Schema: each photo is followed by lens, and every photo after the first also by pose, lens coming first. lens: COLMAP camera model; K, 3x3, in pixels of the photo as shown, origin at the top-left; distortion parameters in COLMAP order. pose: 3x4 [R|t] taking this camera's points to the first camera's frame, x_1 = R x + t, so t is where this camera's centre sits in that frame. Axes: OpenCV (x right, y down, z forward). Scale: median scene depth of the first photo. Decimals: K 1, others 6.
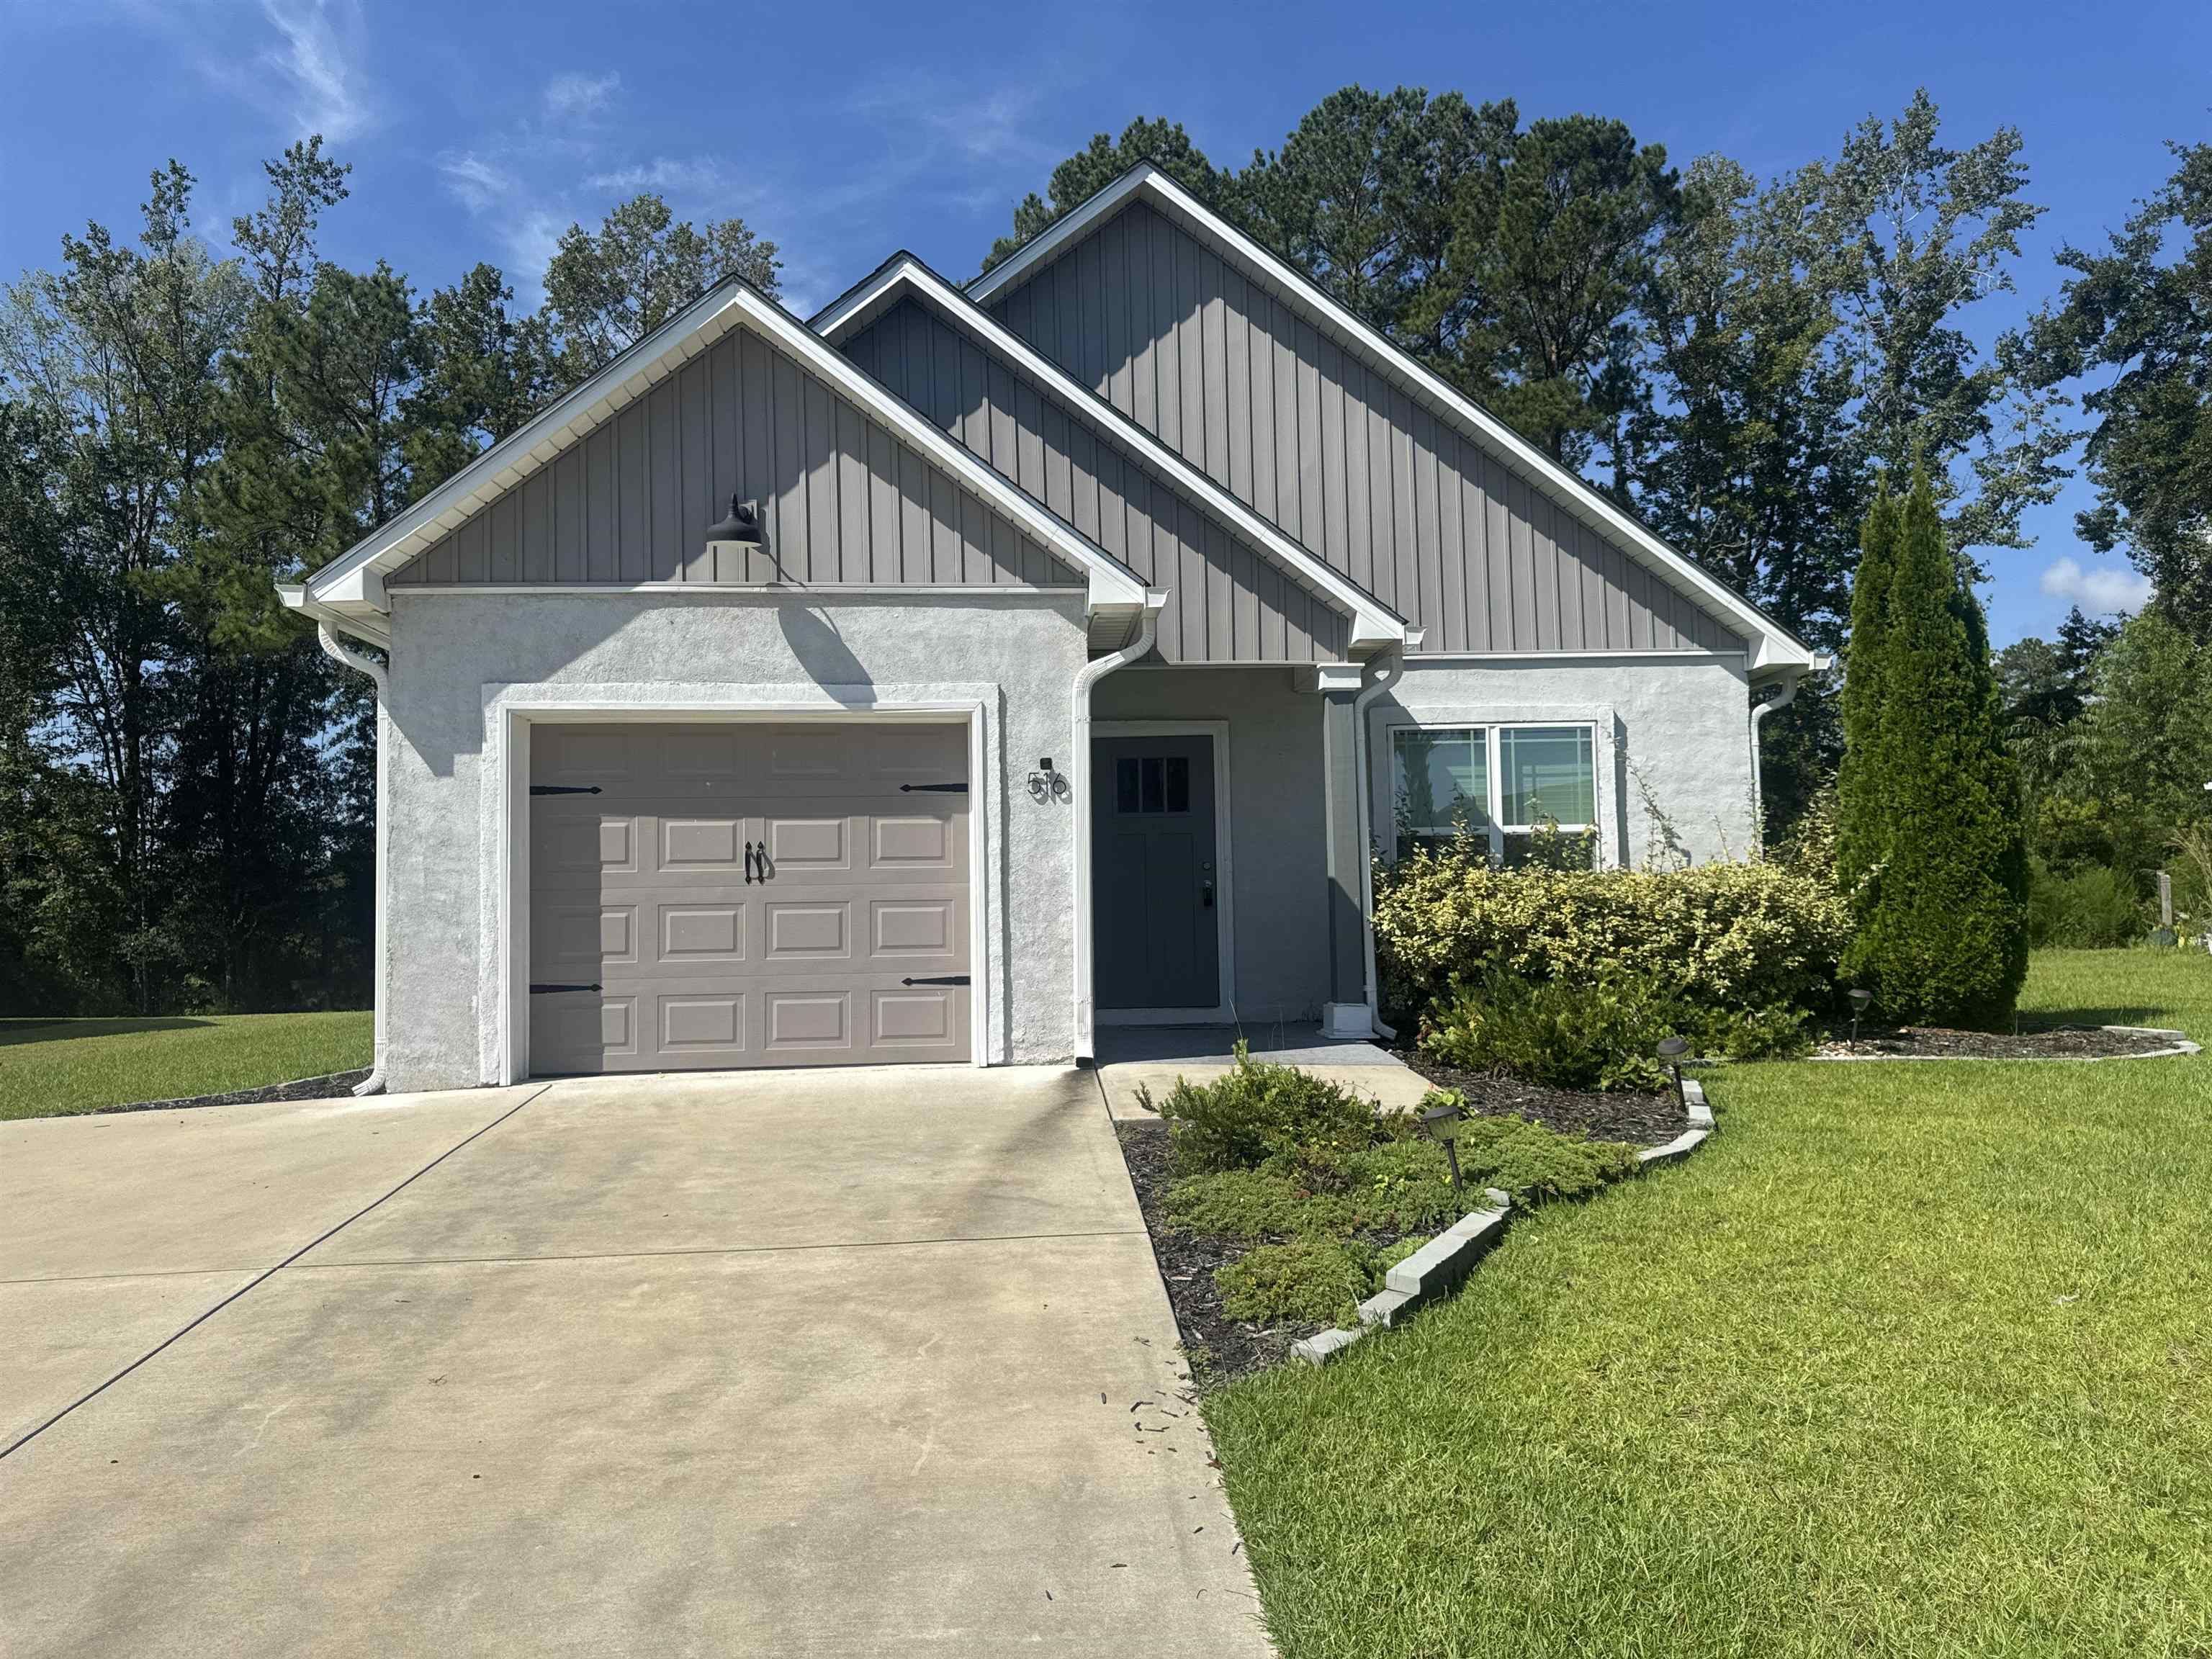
lens RADIAL K [[1559.3, 0, 1113.0], [0, 1559.3, 832.9], [0, 0, 1]] dist [0.029321, 0.001064]
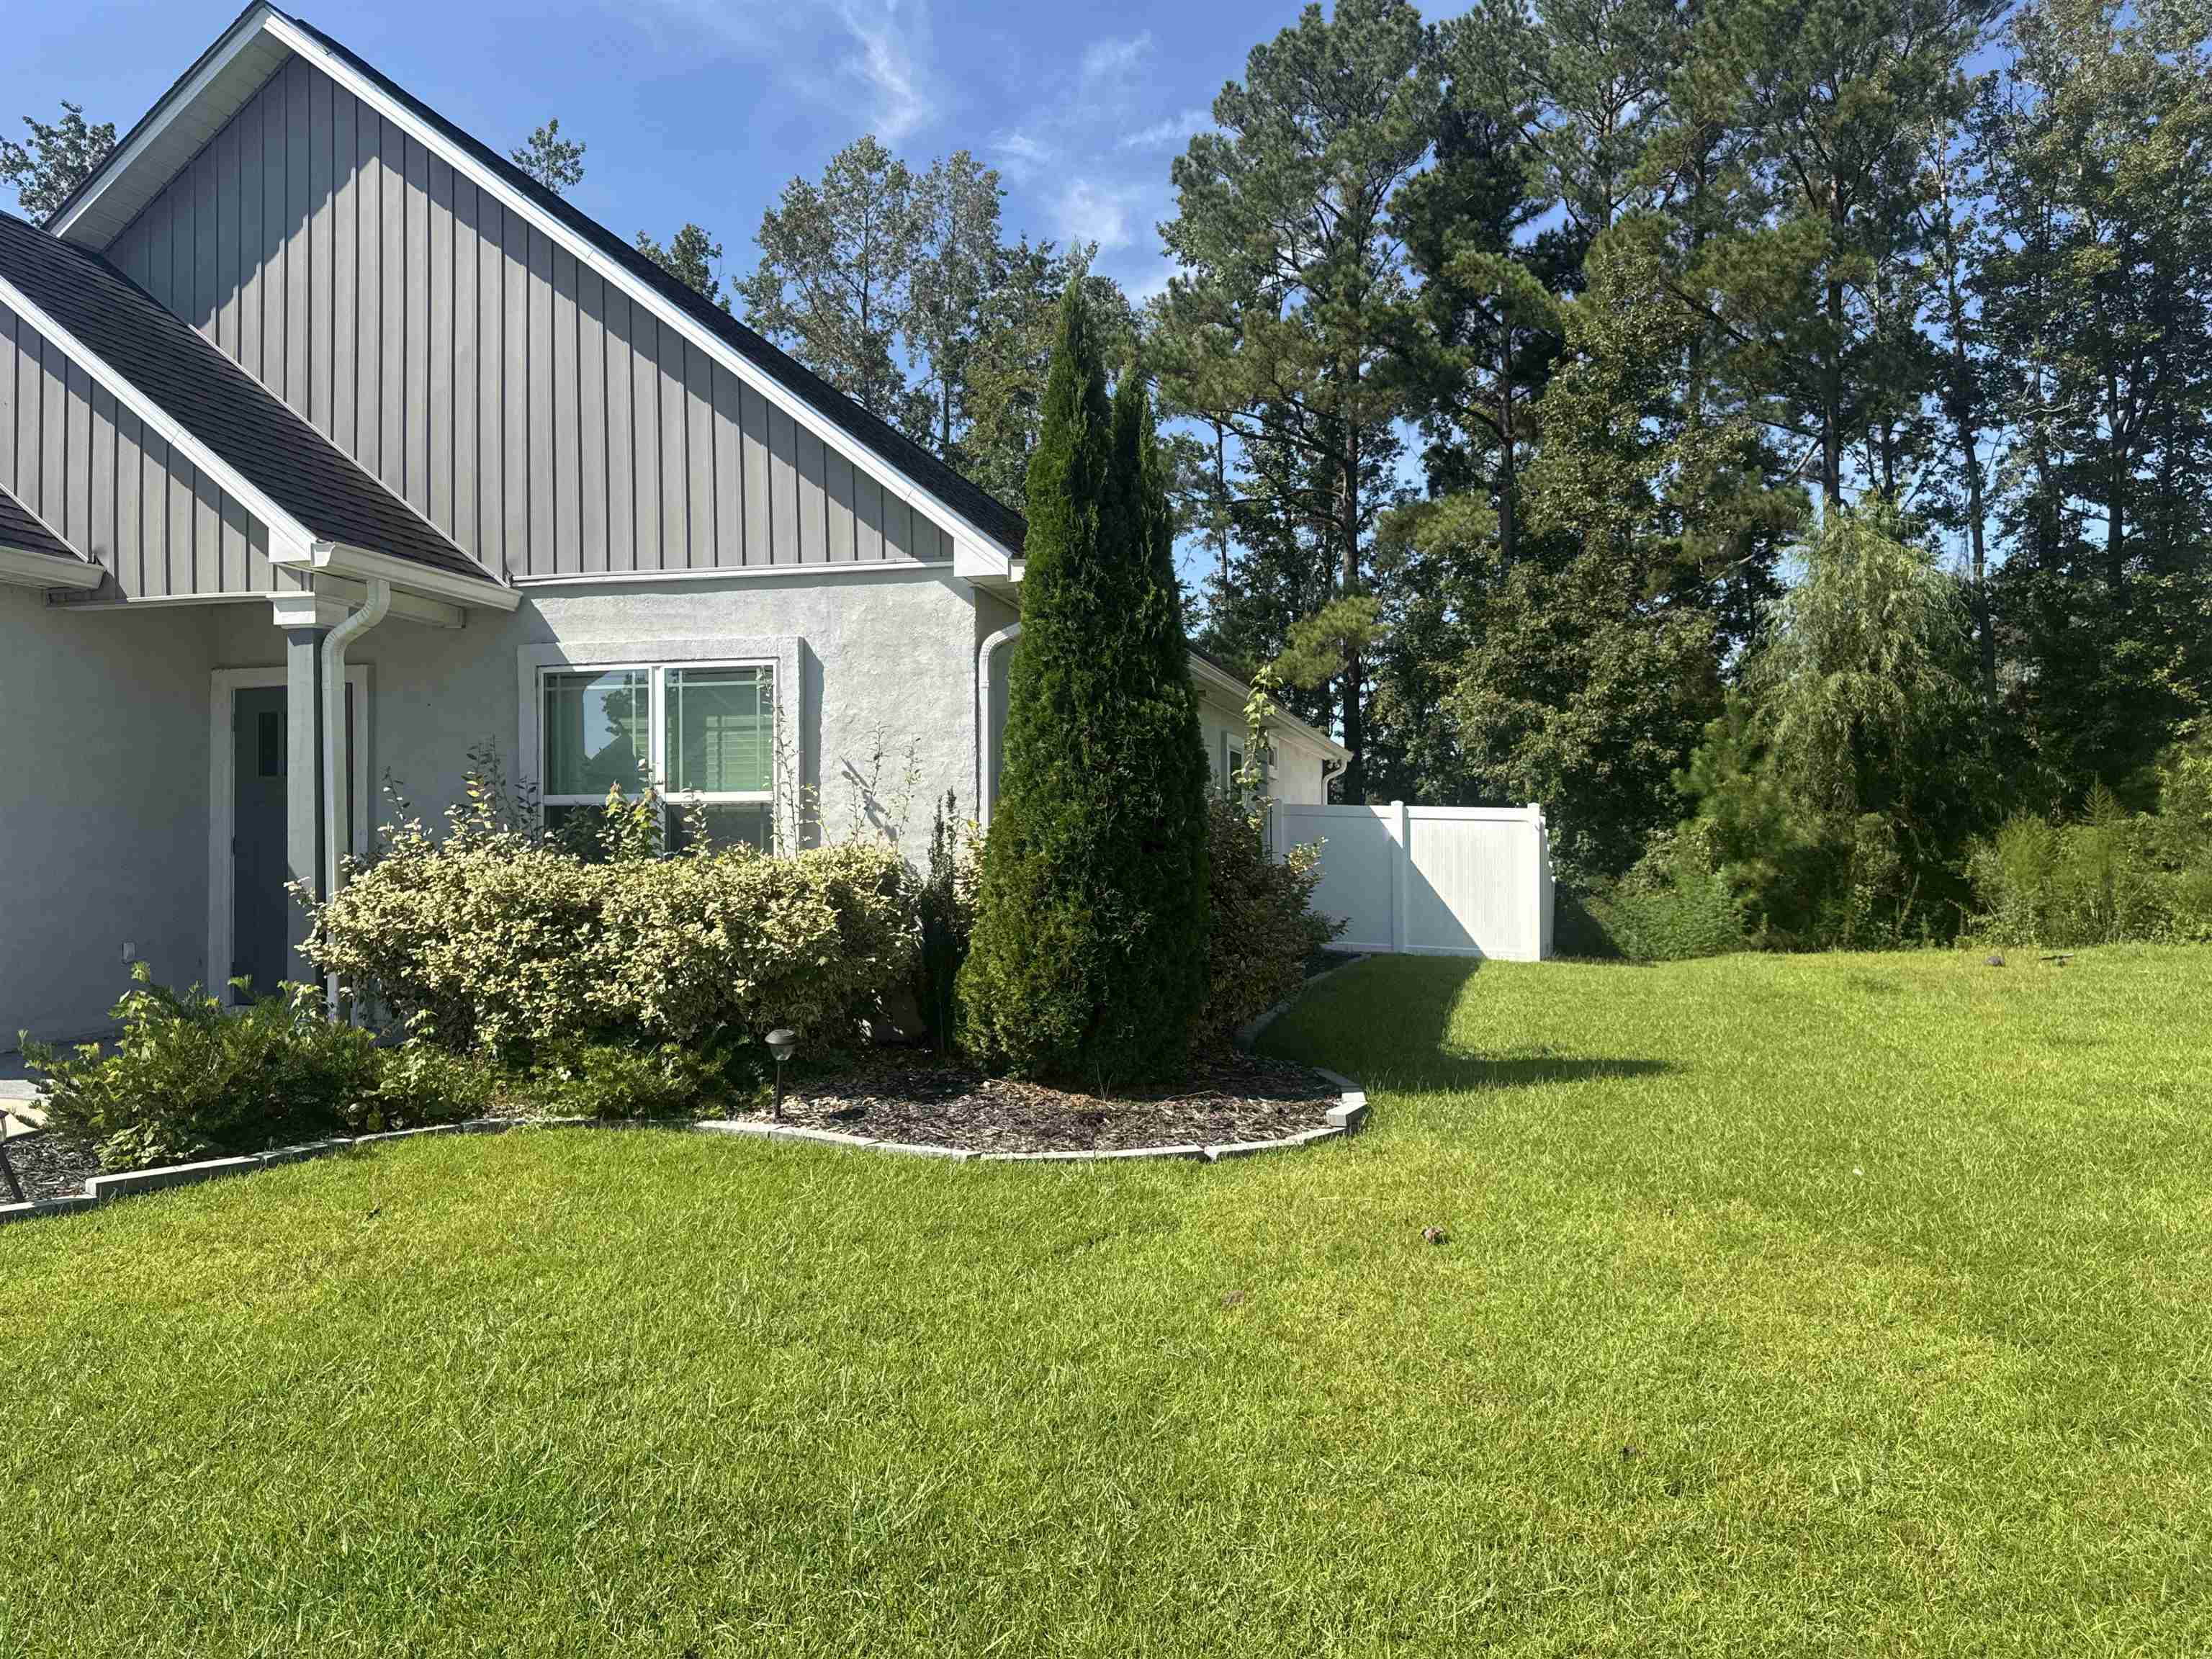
lens RADIAL K [[1559.3, 0, 1104.7], [0, 1559.3, 823.3], [0, 0, 1]] dist [0.029321, 0.001064]
pose [[0.948608, 0.013665, -0.316158, 0.705378], [-0.001782, 0.999282, 0.037846, -0.019722], [0.316448, -0.035338, 0.947951, 0.318999]]
